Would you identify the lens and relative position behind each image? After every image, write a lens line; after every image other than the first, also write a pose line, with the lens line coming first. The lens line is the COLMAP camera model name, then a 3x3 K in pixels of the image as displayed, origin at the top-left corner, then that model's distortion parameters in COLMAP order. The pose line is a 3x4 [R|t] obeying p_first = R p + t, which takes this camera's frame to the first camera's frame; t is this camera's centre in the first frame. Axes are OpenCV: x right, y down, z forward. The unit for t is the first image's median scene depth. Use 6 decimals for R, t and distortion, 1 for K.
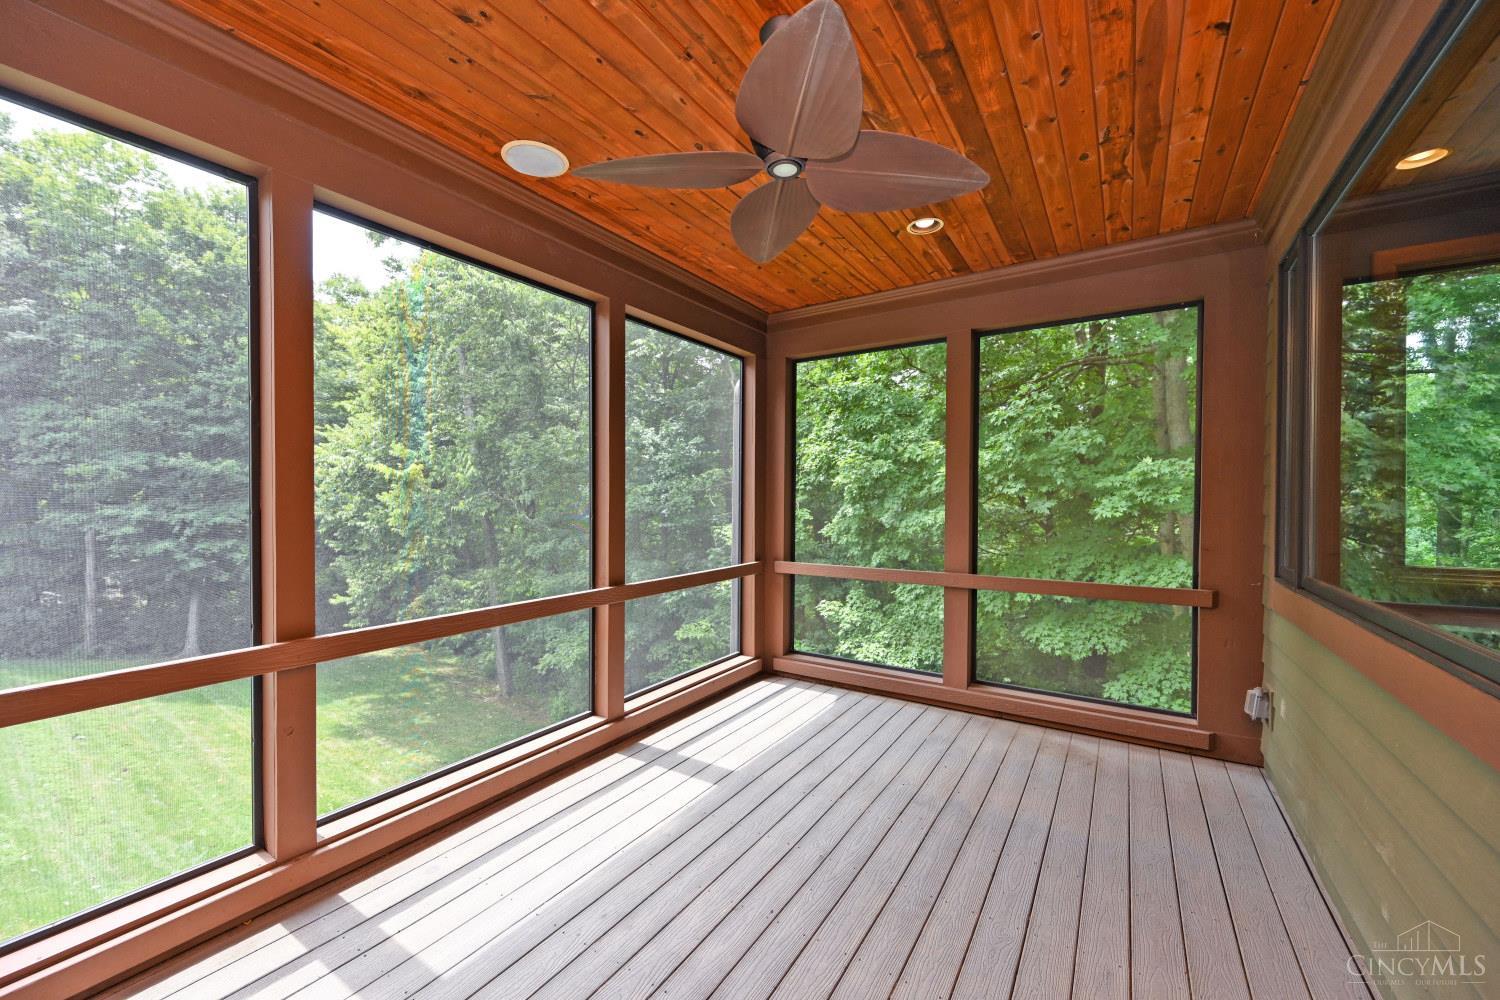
lens RADIAL K [[594.4, 0, 750.0], [0, 594.4, 500.0], [0, 0, 1]] dist [-0.000939, -0.000034]
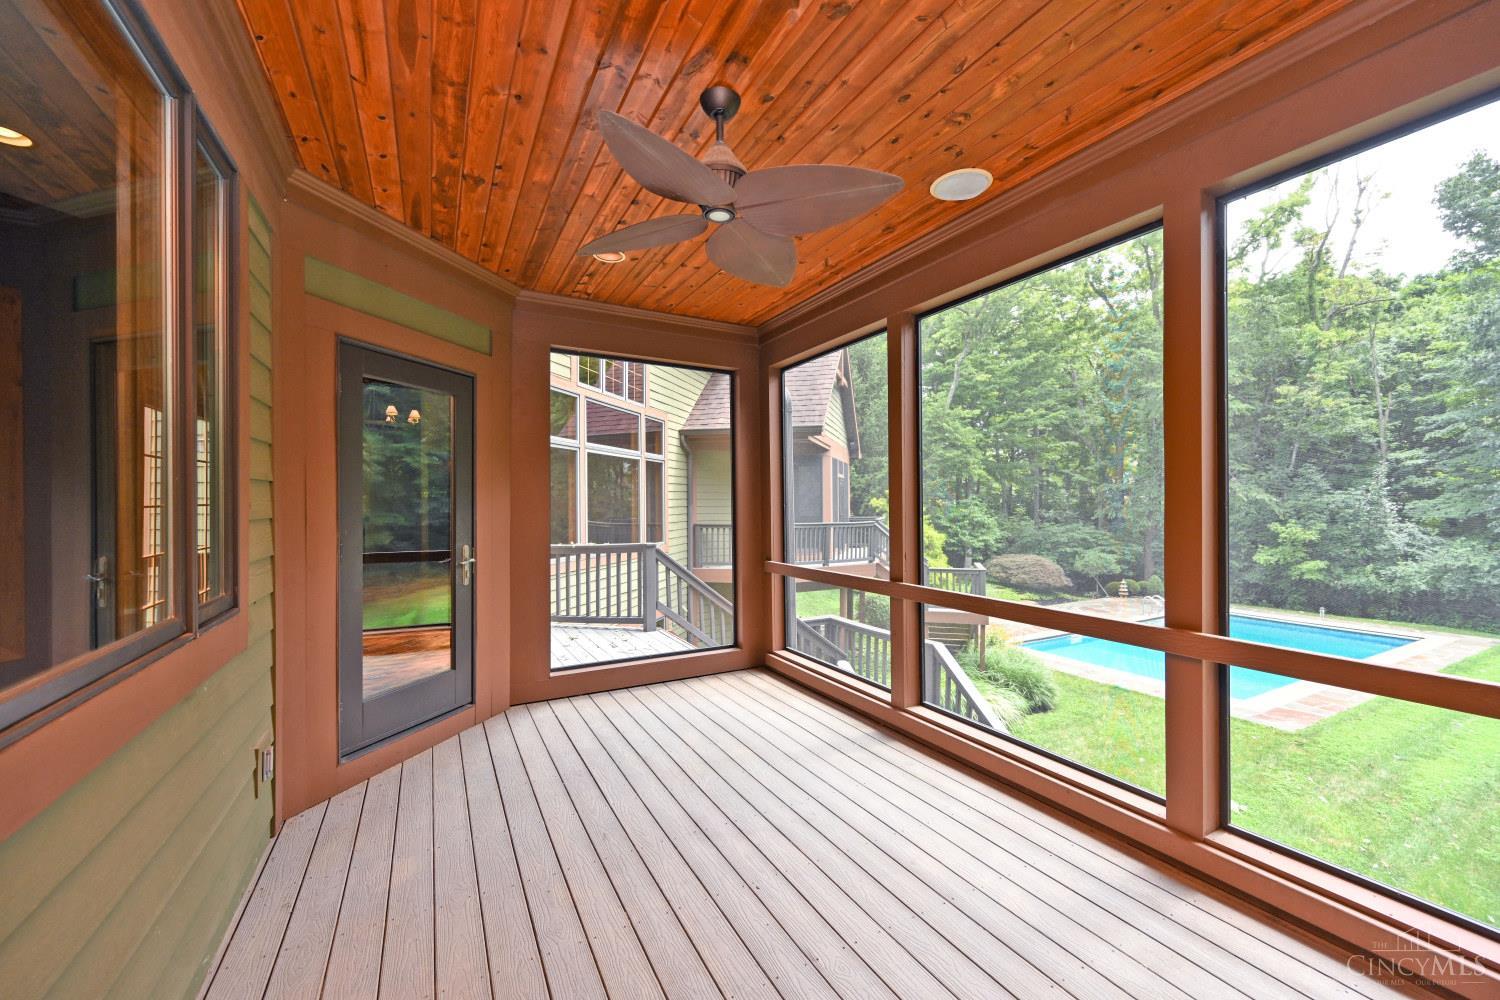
lens RADIAL K [[594.4, 0, 750.0], [0, 594.4, 500.0], [0, 0, 1]] dist [-0.000939, -0.000034]
pose [[-0.487941, 0.005806, -0.872857, 0.813510], [0.005191, 0.999979, 0.003749, -0.007907], [0.872861, -0.002702, -0.487961, 1.265470]]
